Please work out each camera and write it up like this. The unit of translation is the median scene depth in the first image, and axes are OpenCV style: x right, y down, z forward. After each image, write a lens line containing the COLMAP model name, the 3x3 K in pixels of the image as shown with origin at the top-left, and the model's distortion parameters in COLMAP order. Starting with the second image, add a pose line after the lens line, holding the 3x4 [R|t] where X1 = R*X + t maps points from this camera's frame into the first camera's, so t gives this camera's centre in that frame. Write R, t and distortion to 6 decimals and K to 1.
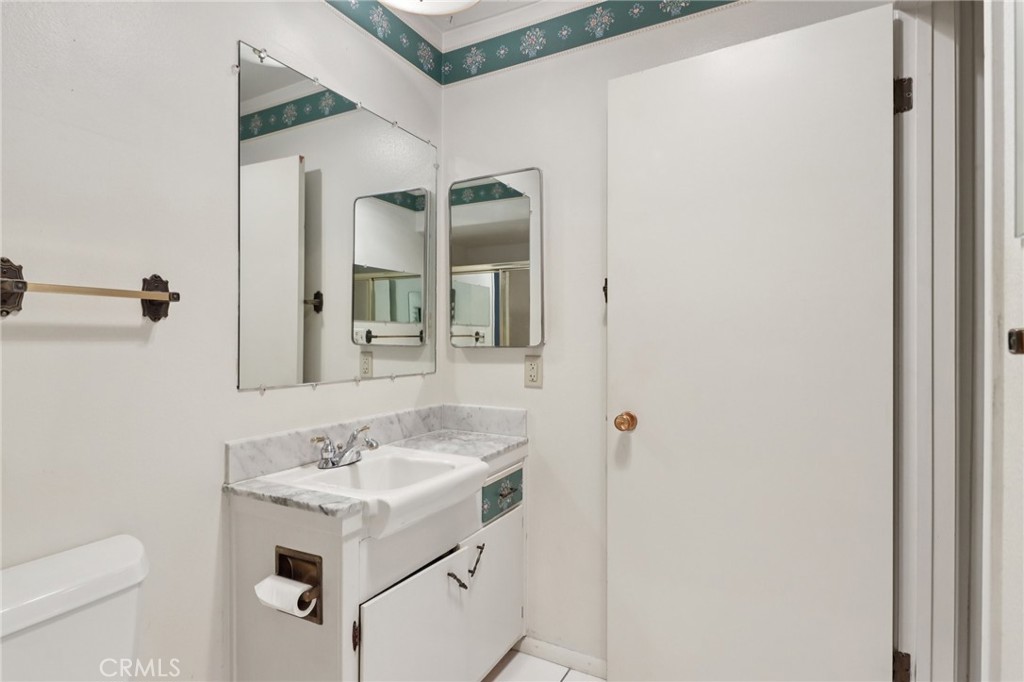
lens RADIAL K [[524.5, 0, 522.8], [0, 524.5, 335.9], [0, 0, 1]] dist [-0.000624, 0.000070]
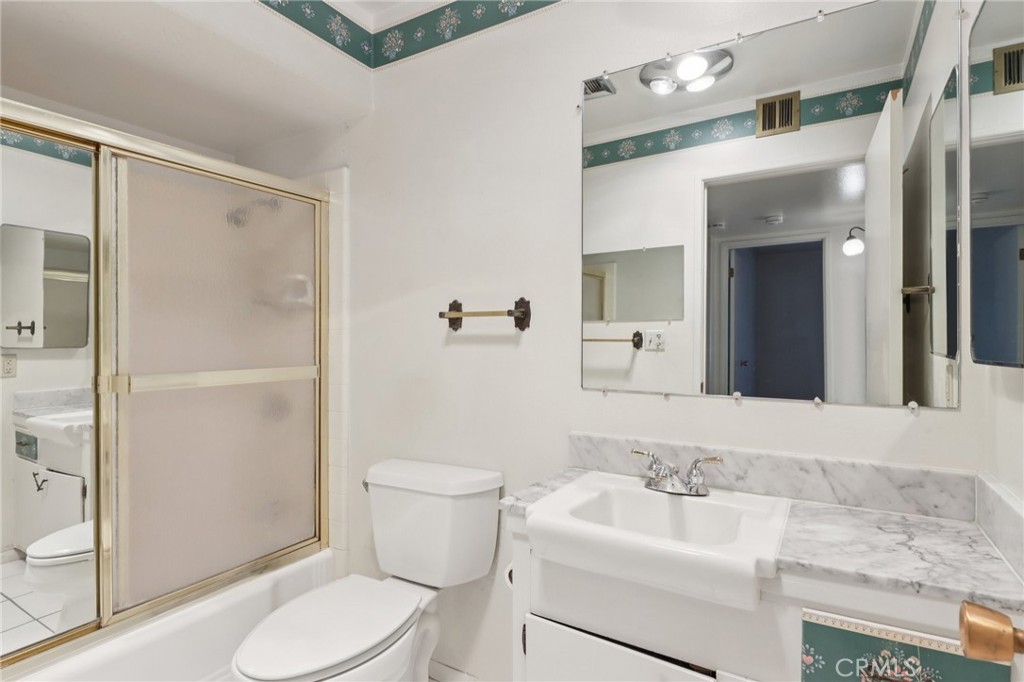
lens RADIAL K [[524.5, 0, 522.8], [0, 524.5, 335.9], [0, 0, 1]] dist [-0.000624, 0.000070]
pose [[-0.052770, -0.015257, -0.998490, 0.583383], [-0.001521, 0.999883, -0.015198, 0.006207], [0.998606, 0.000717, -0.052787, 0.895064]]
